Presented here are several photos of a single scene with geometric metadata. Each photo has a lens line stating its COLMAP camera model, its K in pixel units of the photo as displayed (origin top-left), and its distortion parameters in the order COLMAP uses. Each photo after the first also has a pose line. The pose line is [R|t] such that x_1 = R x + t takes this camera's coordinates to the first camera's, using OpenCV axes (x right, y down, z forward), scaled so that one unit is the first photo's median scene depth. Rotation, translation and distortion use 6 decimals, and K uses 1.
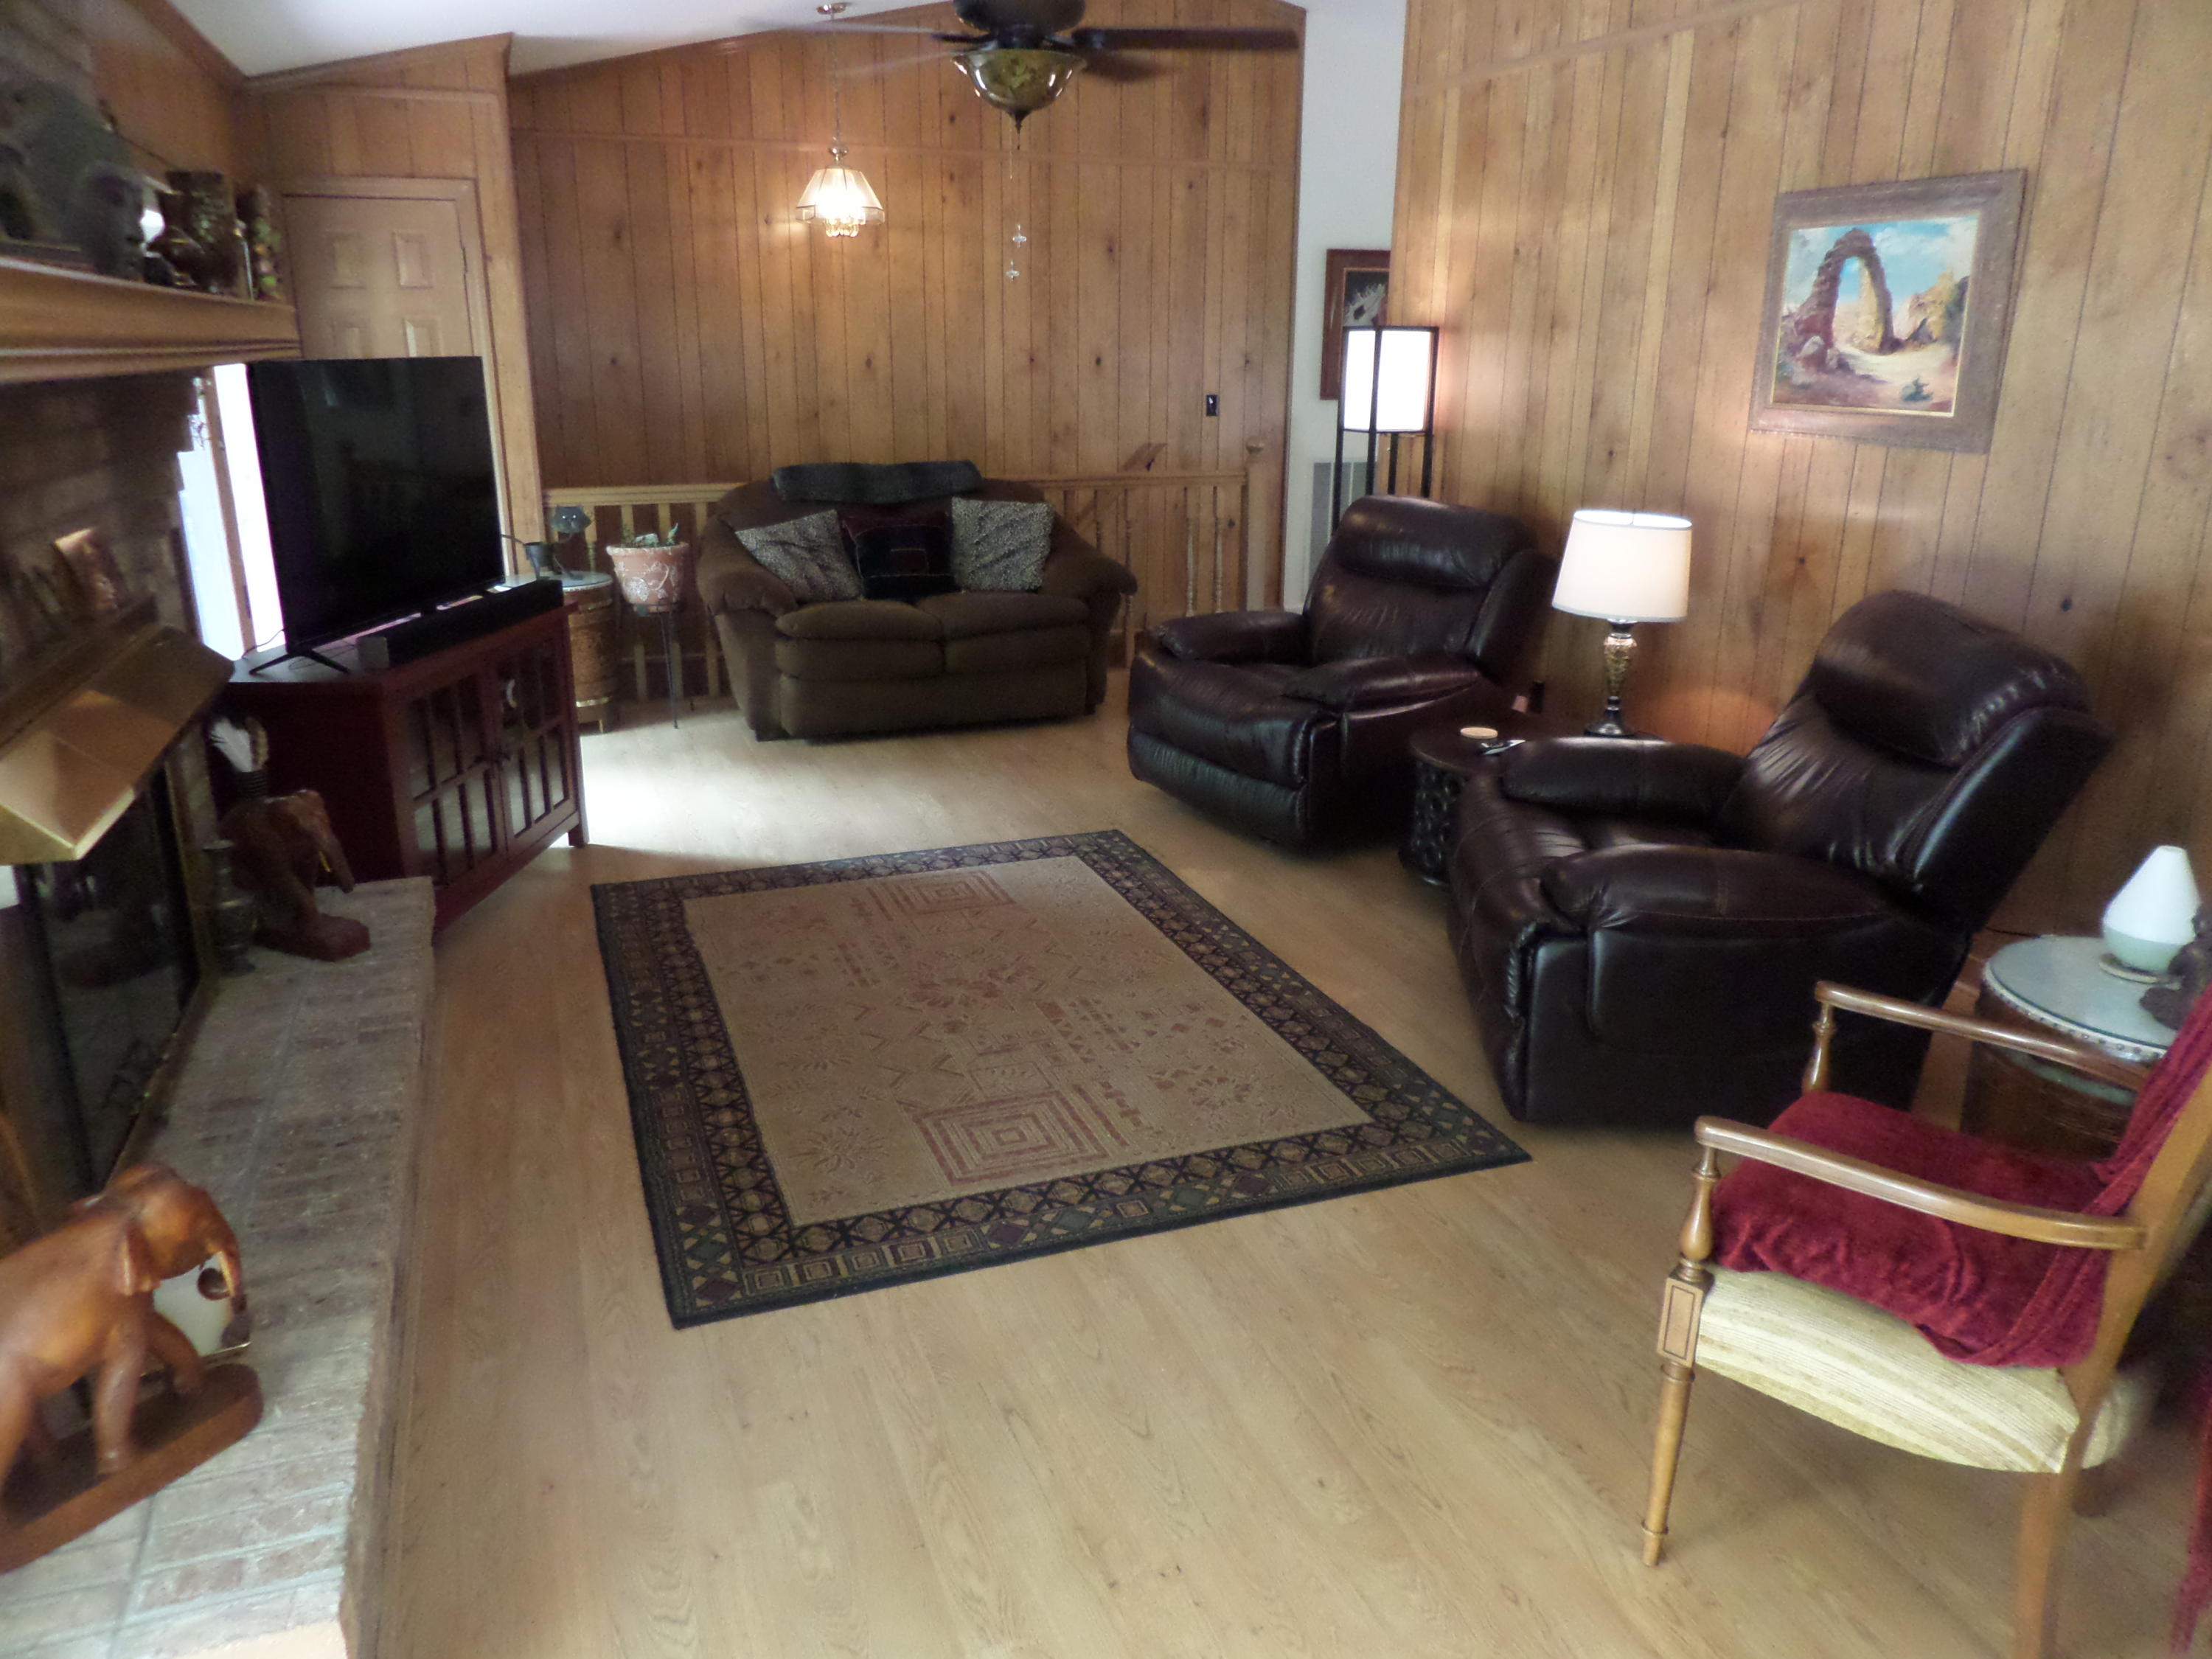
lens RADIAL K [[1573.6, 0, 1103.7], [0, 1573.6, 830.4], [0, 0, 1]] dist [-0.017310, 0.007346]
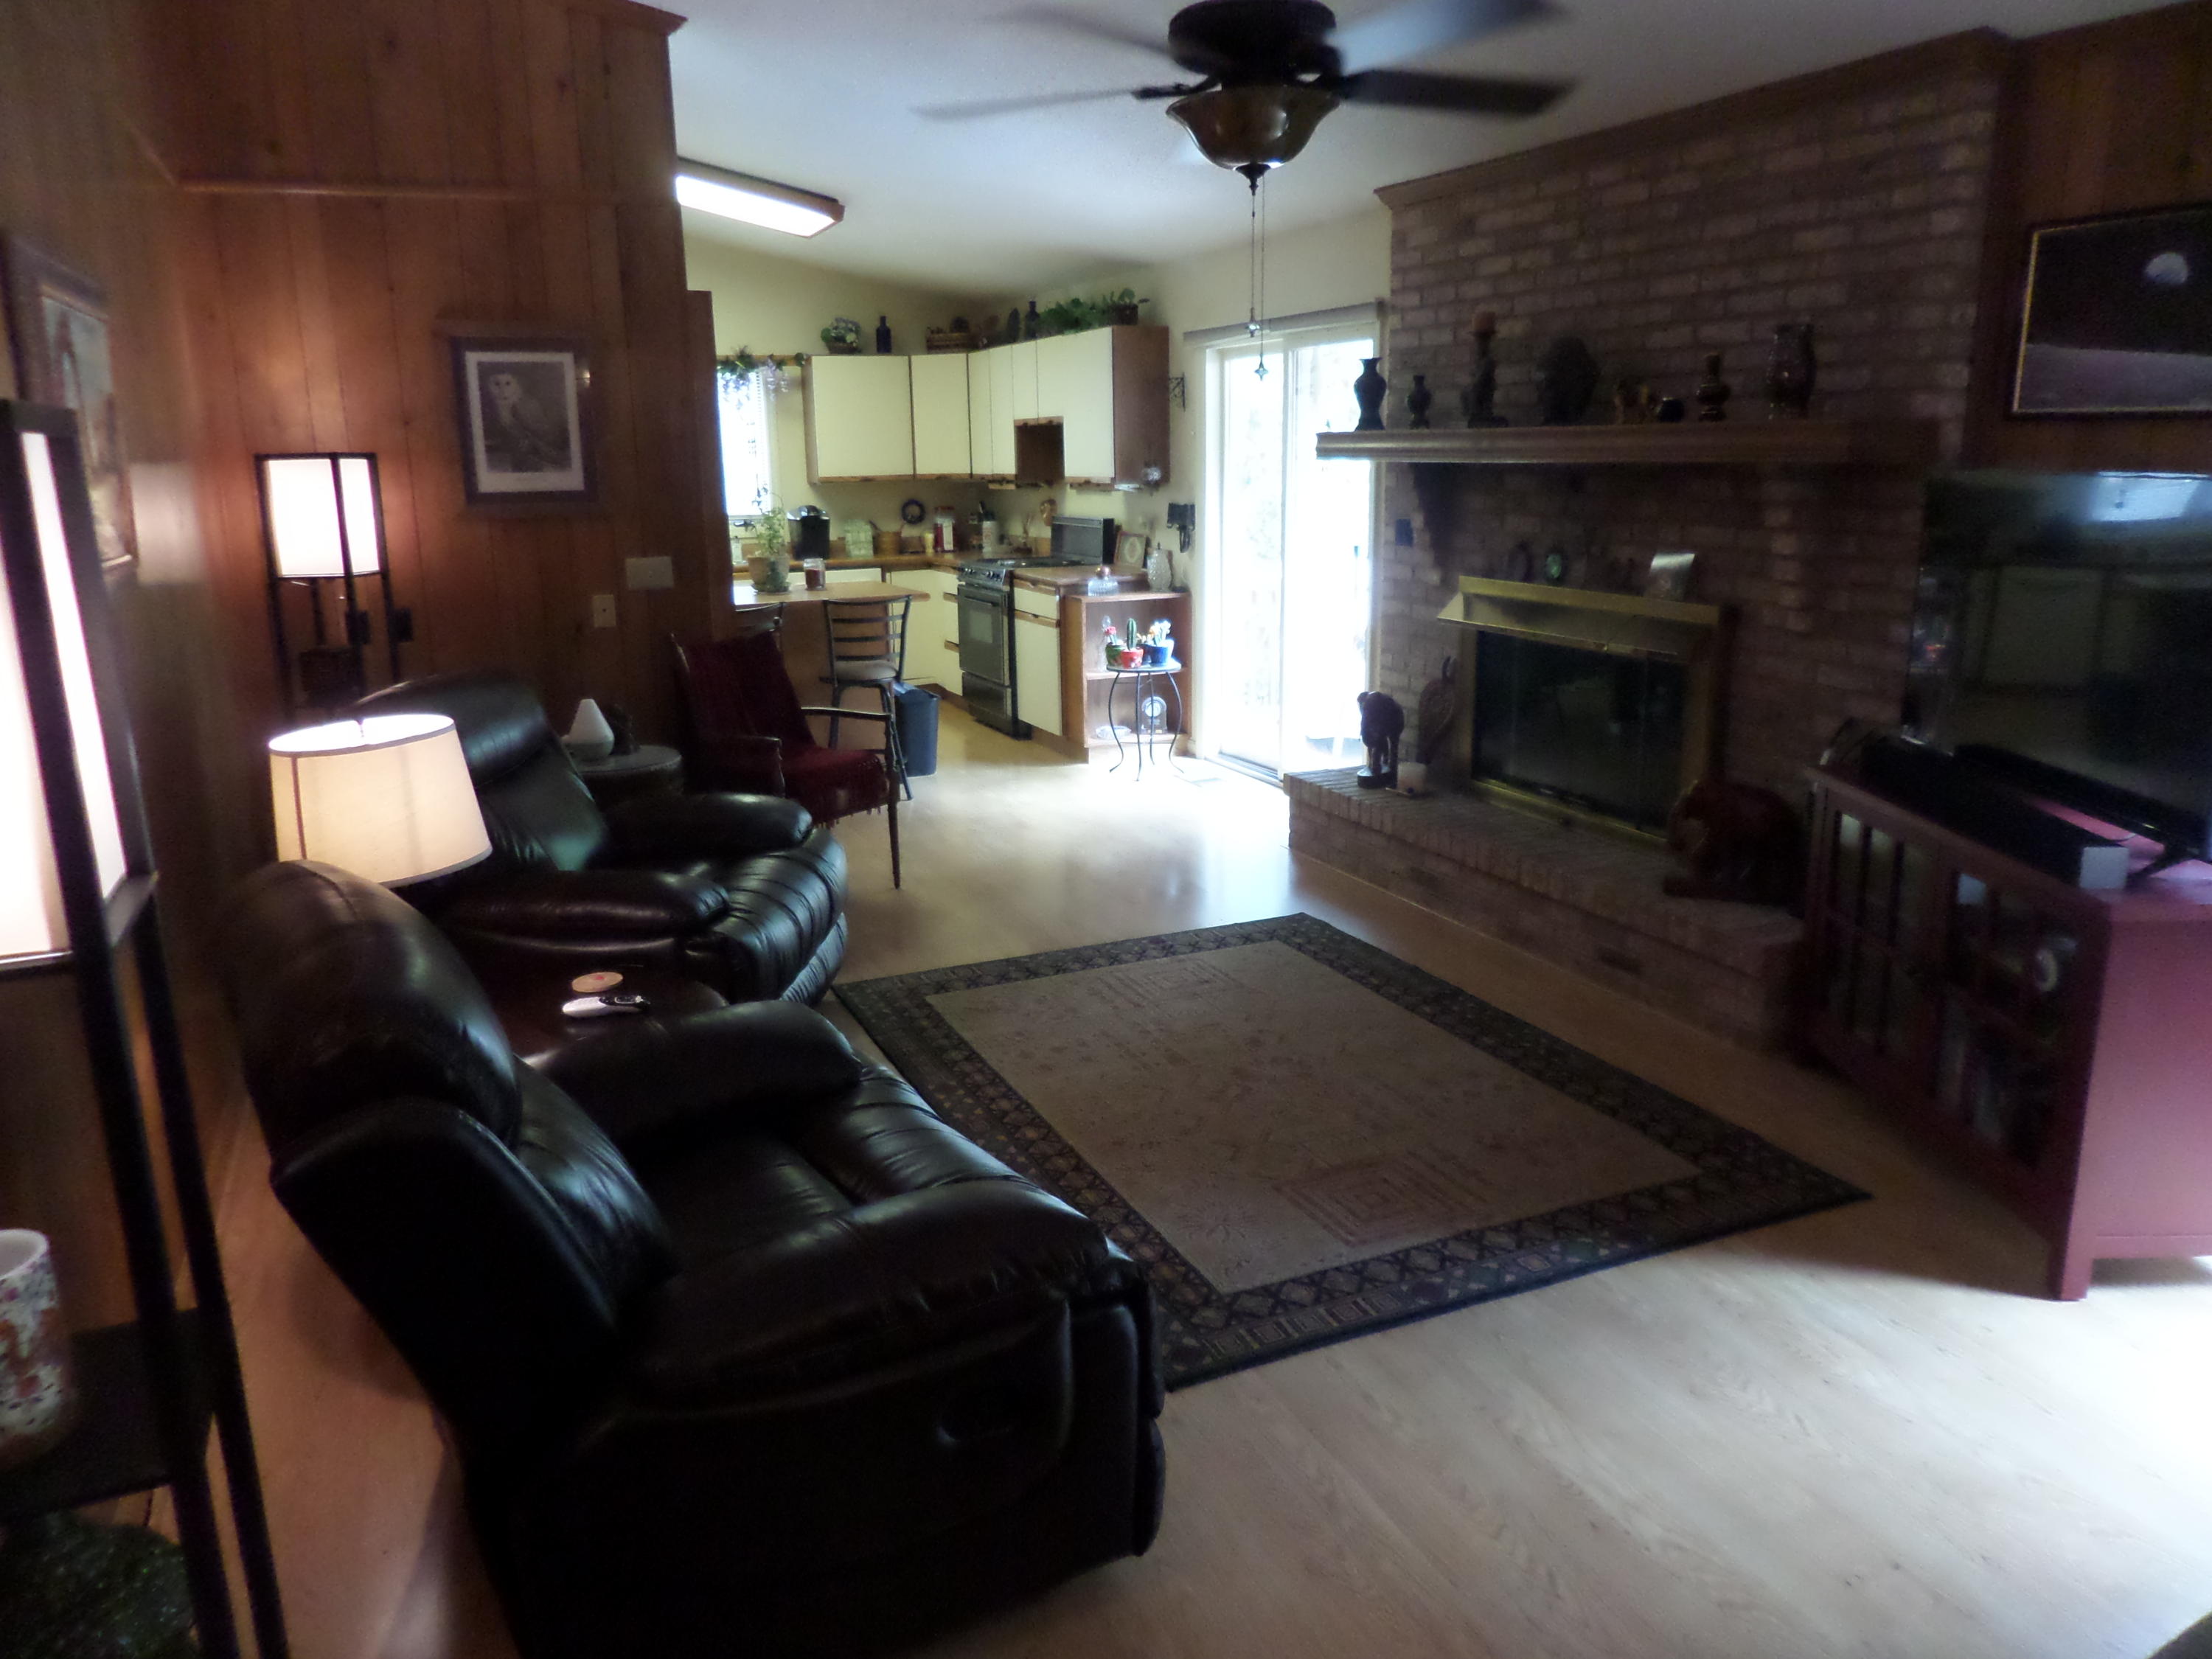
lens RADIAL K [[1573.6, 0, 1104.9], [0, 1573.6, 828.6], [0, 0, 1]] dist [-0.017310, 0.007346]
pose [[-0.997952, 0.026074, -0.058409, 0.070809], [-0.007706, 0.857487, 0.514448, -0.548172], [0.063499, 0.513845, -0.855530, 1.738414]]
